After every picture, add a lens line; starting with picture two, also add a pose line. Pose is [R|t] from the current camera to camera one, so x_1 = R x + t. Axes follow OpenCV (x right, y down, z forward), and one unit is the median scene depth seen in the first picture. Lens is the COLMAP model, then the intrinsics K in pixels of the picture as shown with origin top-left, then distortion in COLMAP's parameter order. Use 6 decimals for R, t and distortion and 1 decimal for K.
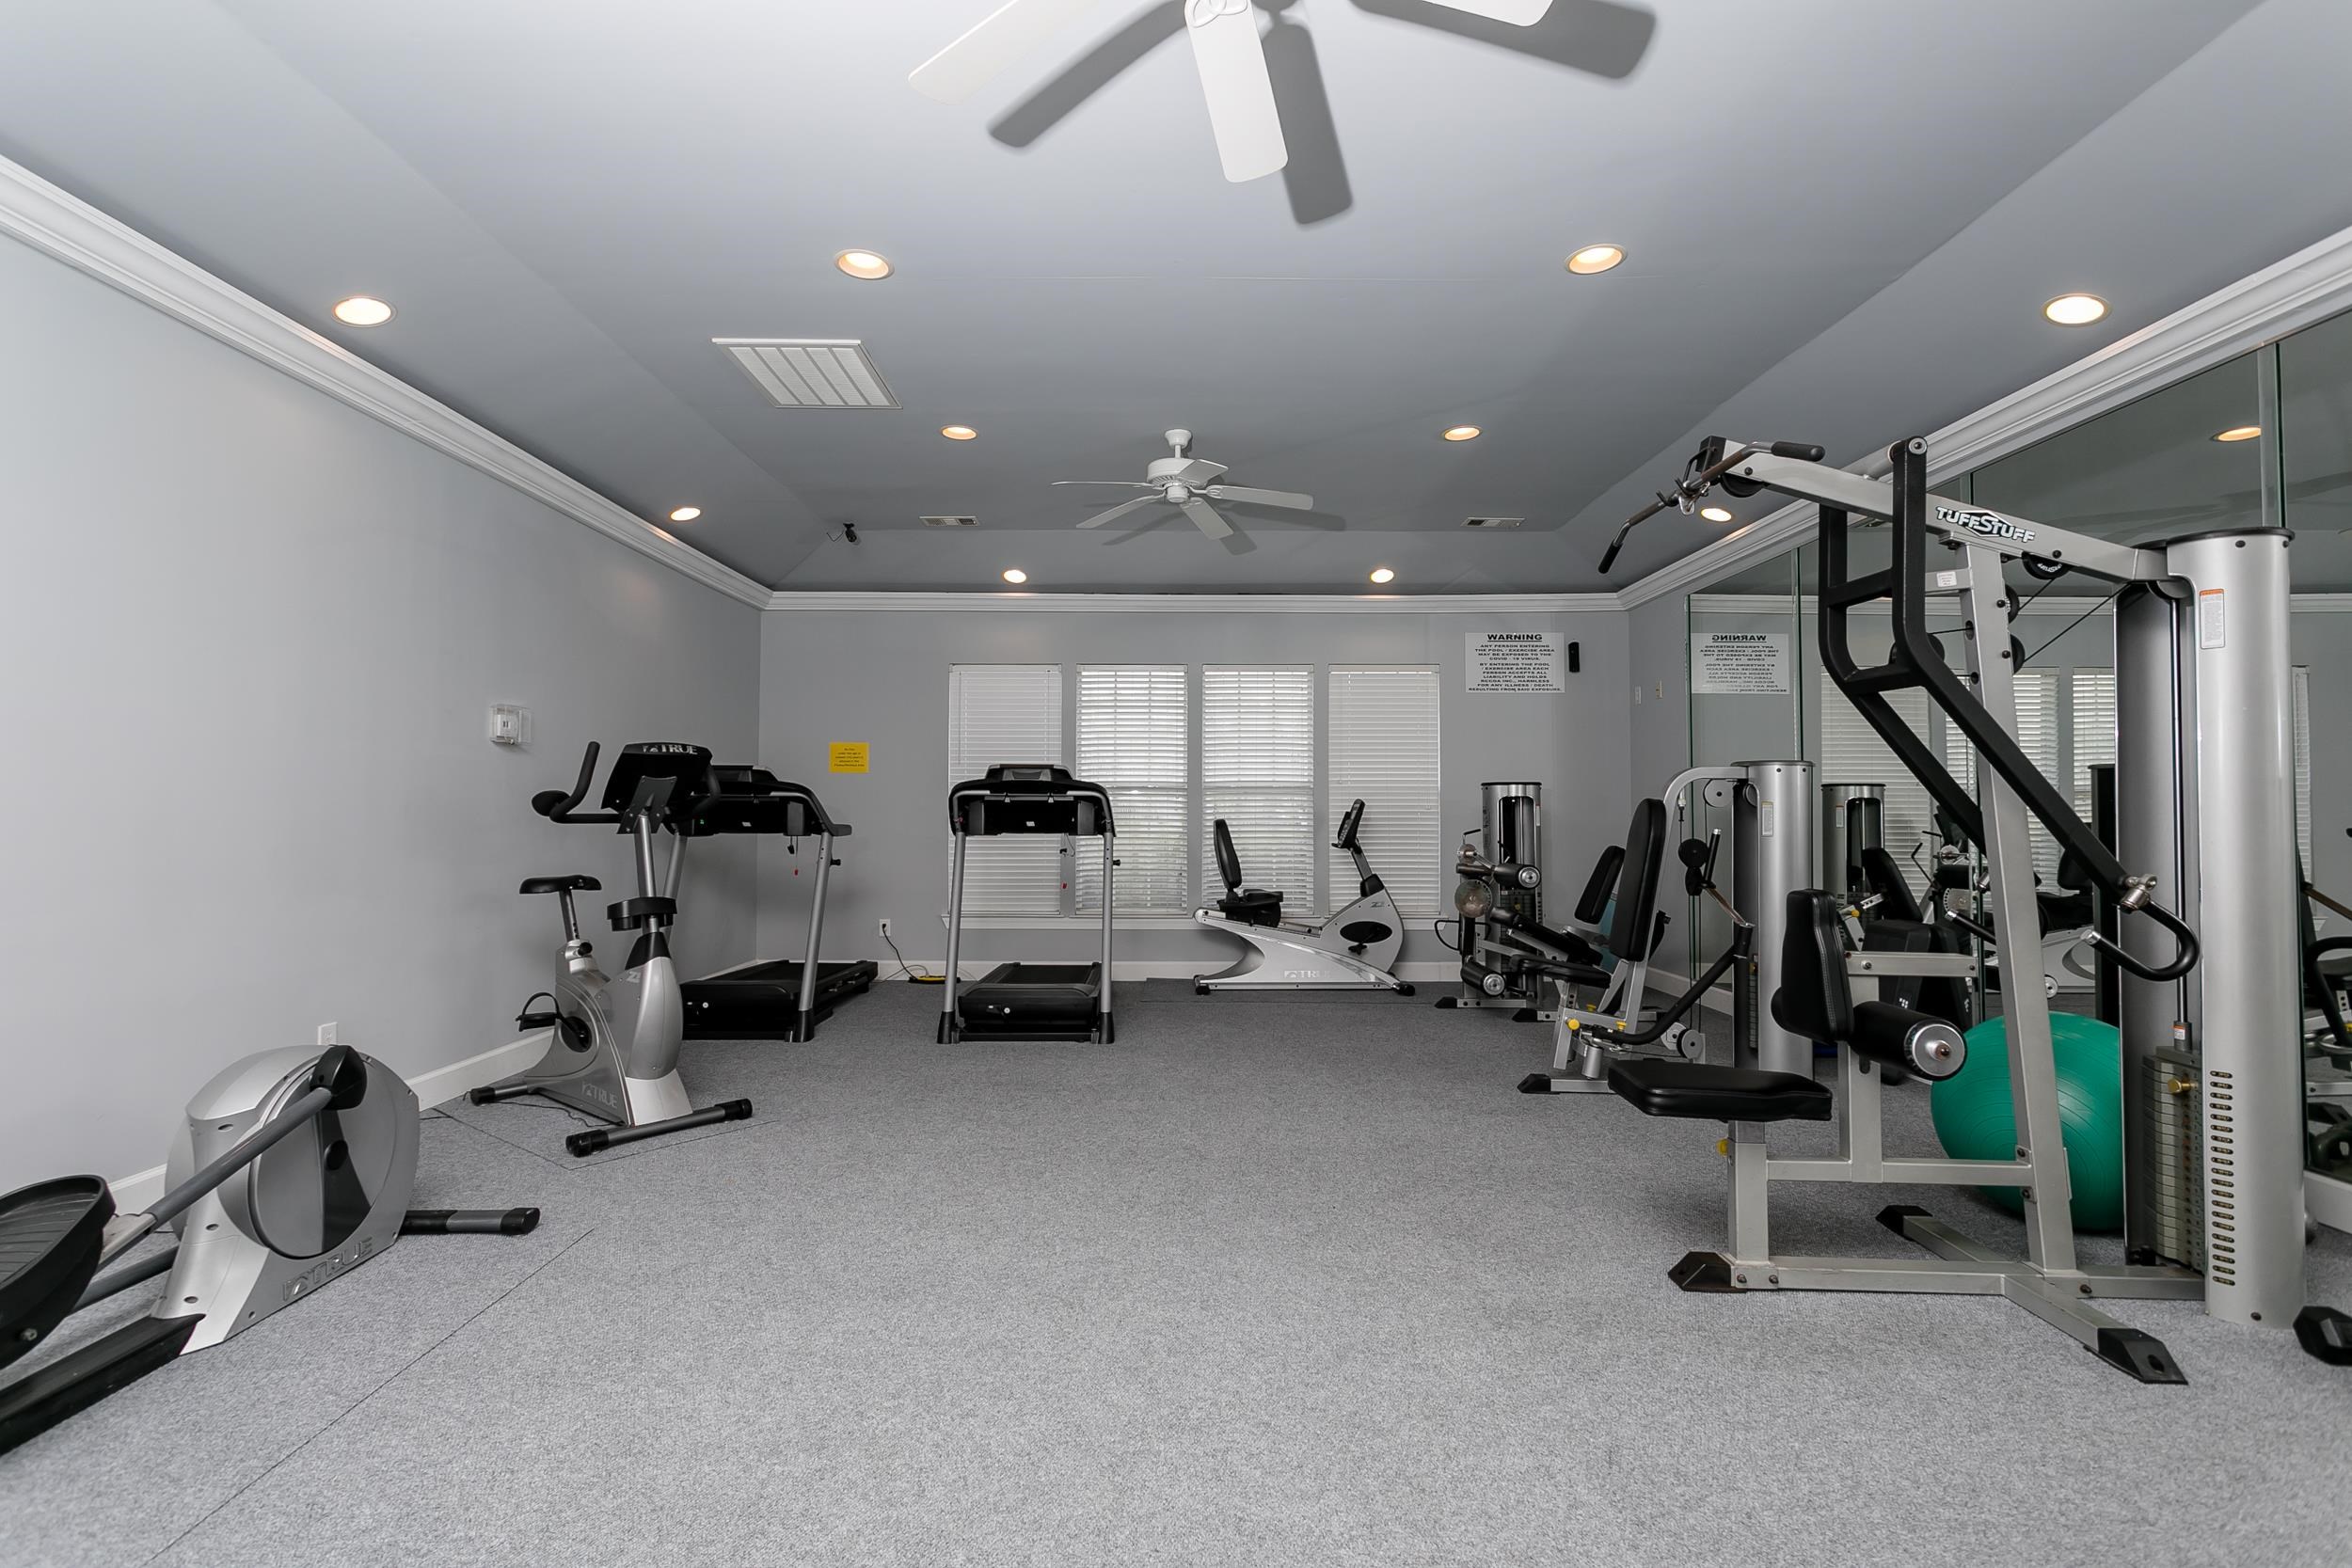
lens RADIAL K [[1107.6, 0, 1176.0], [0, 1107.6, 784.0], [0, 0, 1]] dist [-0.001495, 0.001618]
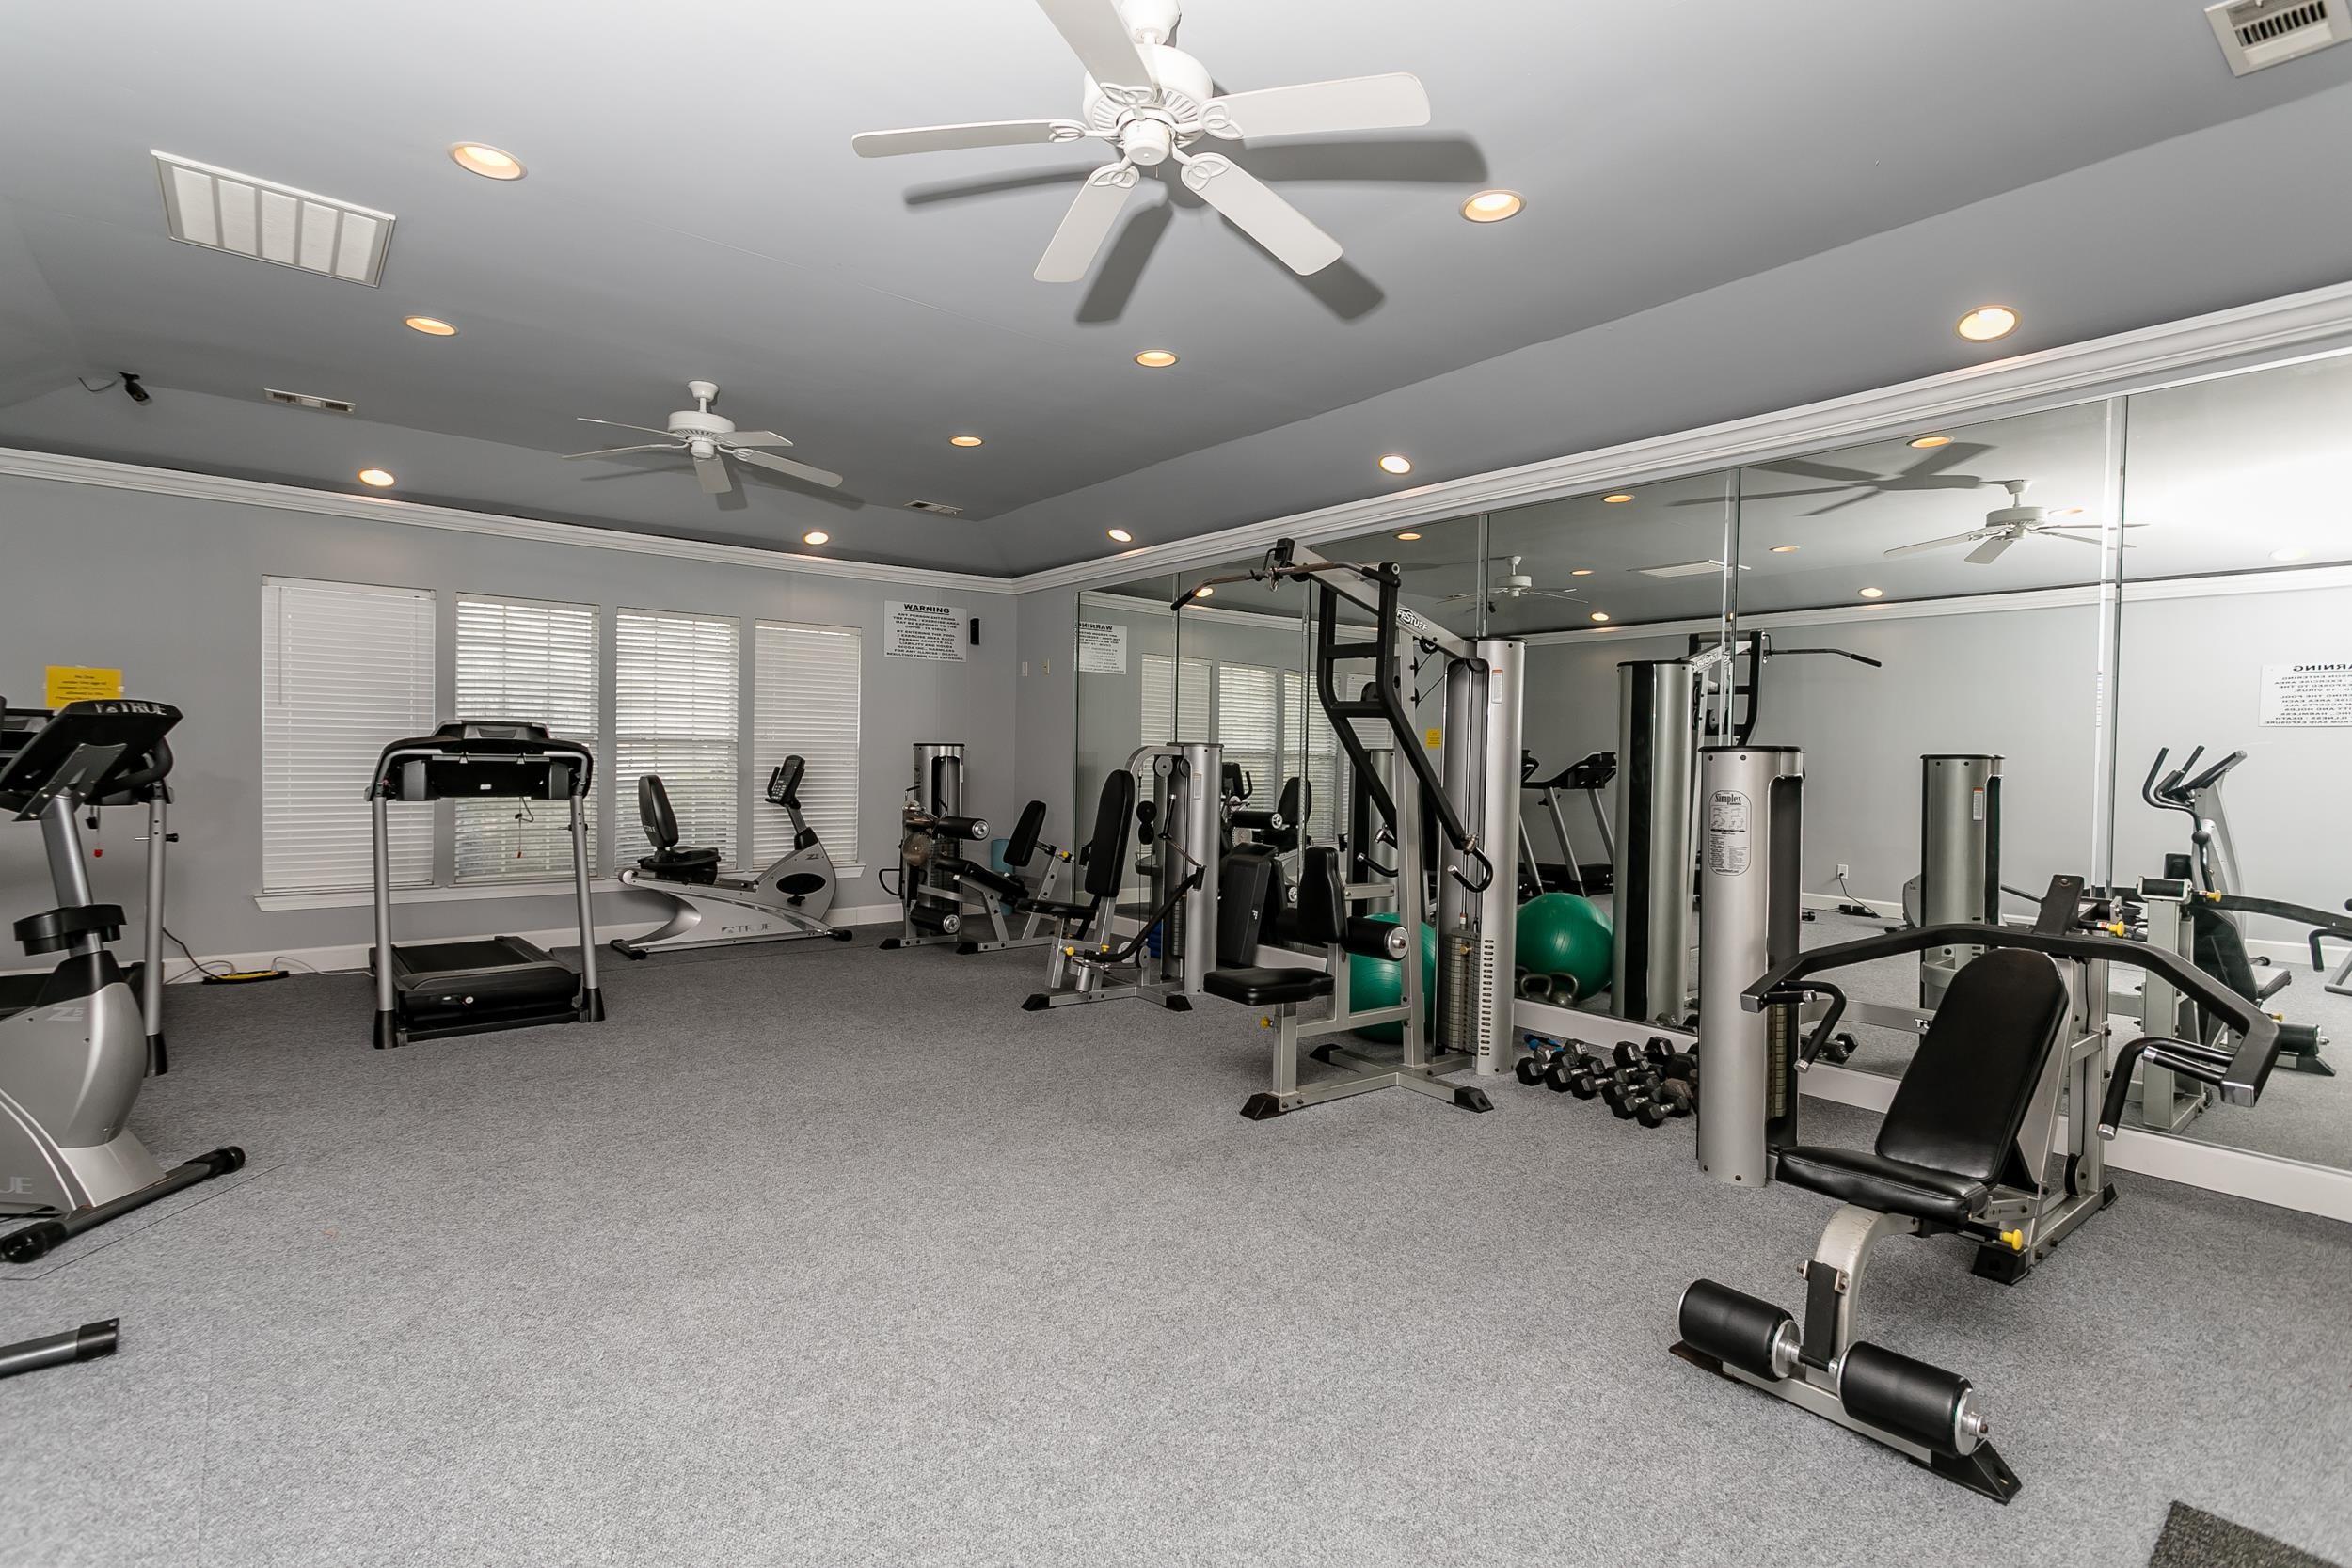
lens RADIAL K [[1107.6, 0, 1176.0], [0, 1107.6, 784.0], [0, 0, 1]] dist [-0.001495, 0.001618]
pose [[0.774508, -0.004679, 0.632547, -0.291271], [-0.034477, 0.998174, 0.049599, -0.031917], [-0.631624, -0.060223, 0.772932, -0.026275]]
